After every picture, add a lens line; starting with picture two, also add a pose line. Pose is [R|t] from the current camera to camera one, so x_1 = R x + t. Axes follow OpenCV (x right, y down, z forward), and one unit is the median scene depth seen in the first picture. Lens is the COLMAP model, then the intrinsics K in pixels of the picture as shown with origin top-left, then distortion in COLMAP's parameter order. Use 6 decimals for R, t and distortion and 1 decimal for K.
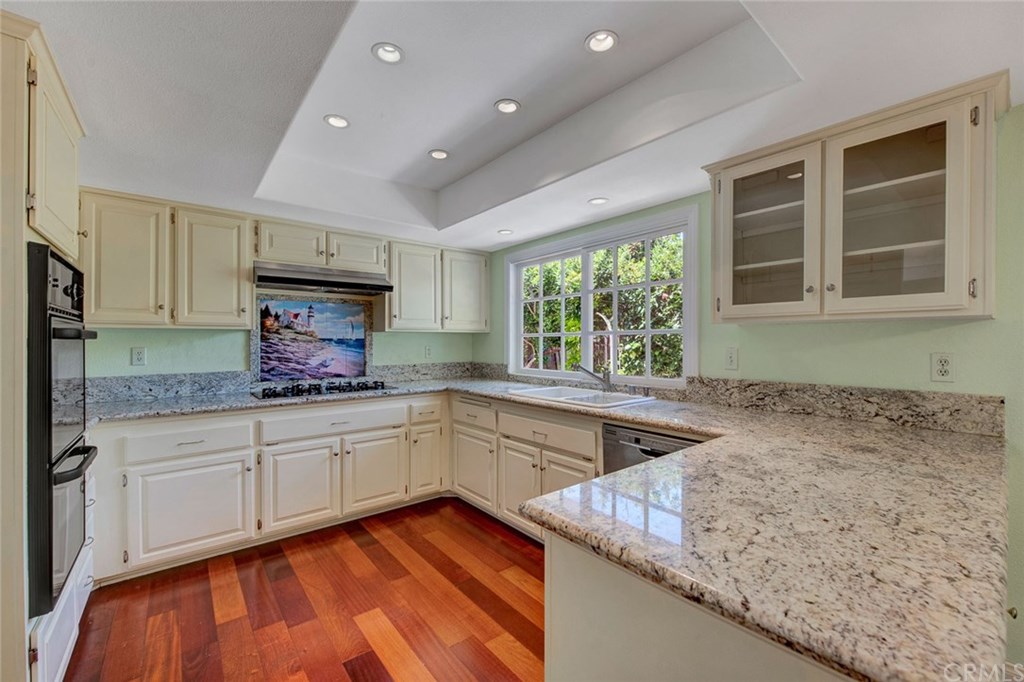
lens RADIAL K [[417.1, 0, 517.1], [0, 417.1, 338.1], [0, 0, 1]] dist [0.001051, 0.000100]
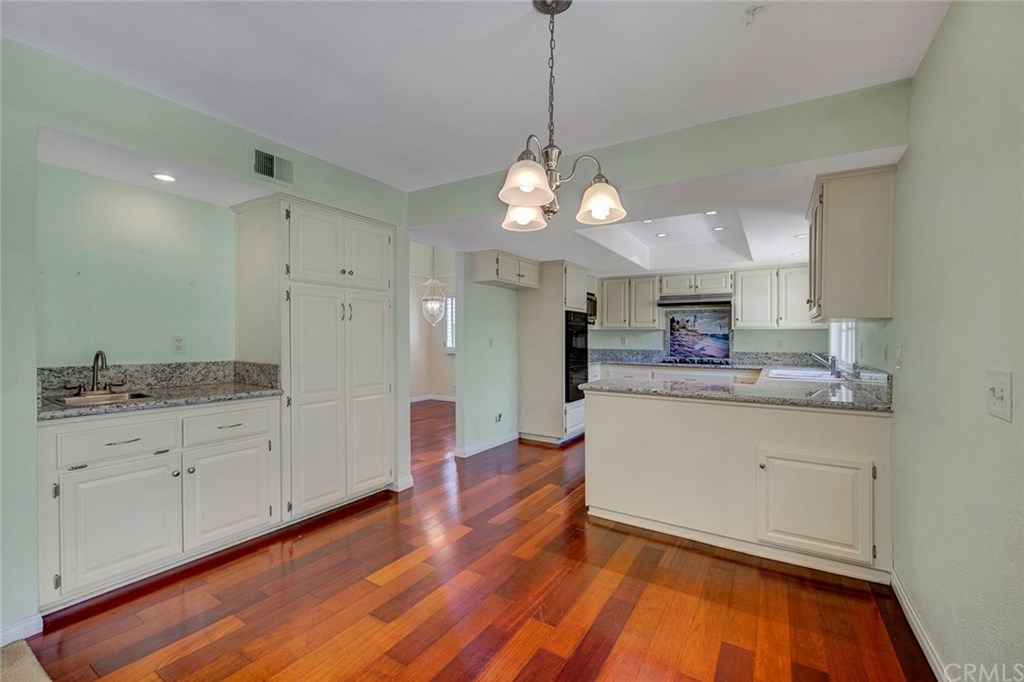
lens RADIAL K [[417.1, 0, 517.1], [0, 417.1, 338.1], [0, 0, 1]] dist [0.001051, 0.000100]
pose [[0.320720, 0.009223, -0.947129, 0.957032], [-0.000106, 0.999953, 0.009701, 0.002168], [0.947174, -0.003011, 0.320706, -0.283685]]
